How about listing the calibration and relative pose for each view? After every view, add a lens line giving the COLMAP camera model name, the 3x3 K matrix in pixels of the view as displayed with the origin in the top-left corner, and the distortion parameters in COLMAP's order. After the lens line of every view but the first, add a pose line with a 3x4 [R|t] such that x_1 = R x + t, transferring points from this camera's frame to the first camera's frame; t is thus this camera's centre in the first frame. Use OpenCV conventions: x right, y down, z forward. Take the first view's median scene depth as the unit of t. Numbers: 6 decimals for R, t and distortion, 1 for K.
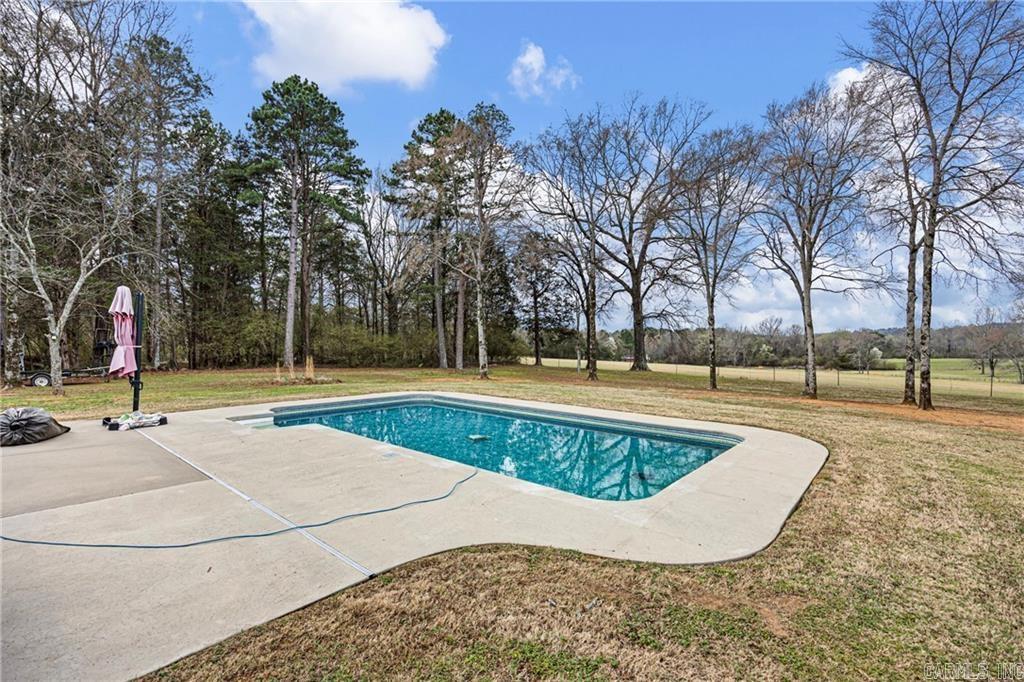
lens RADIAL K [[435.3, 0, 513.6], [0, 435.3, 330.7], [0, 0, 1]] dist [0.000913, -0.000077]
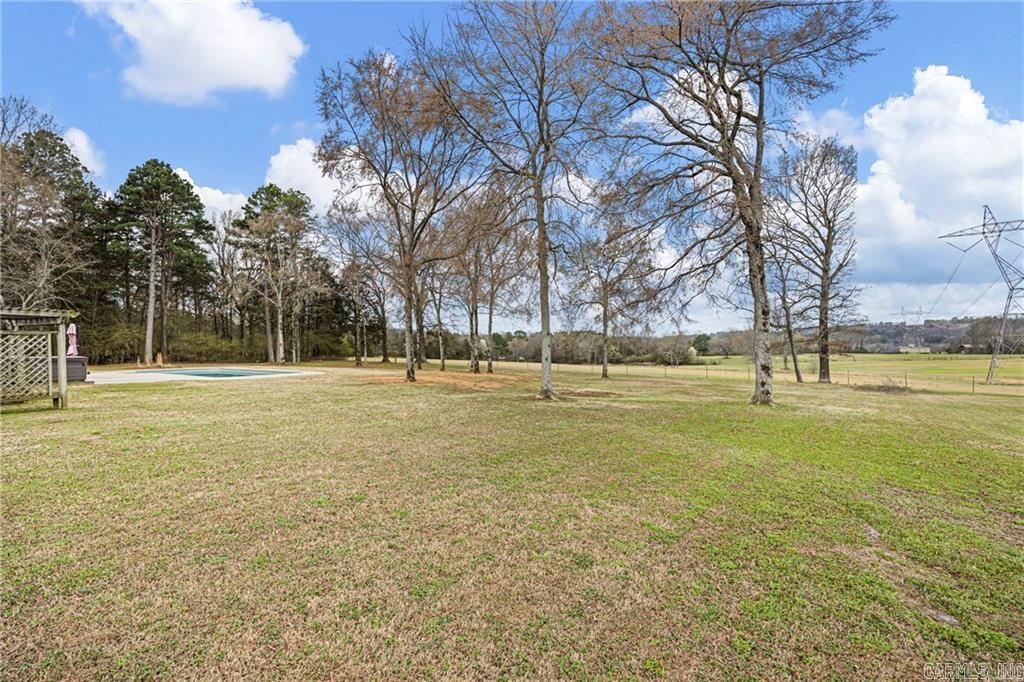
lens RADIAL K [[435.3, 0, 513.6], [0, 435.3, 330.7], [0, 0, 1]] dist [0.000913, -0.000077]
pose [[0.981459, -0.001170, 0.191668, 0.349371], [0.002513, 0.999974, -0.006766, -0.006994], [-0.191655, 0.007122, 0.981436, -0.571434]]
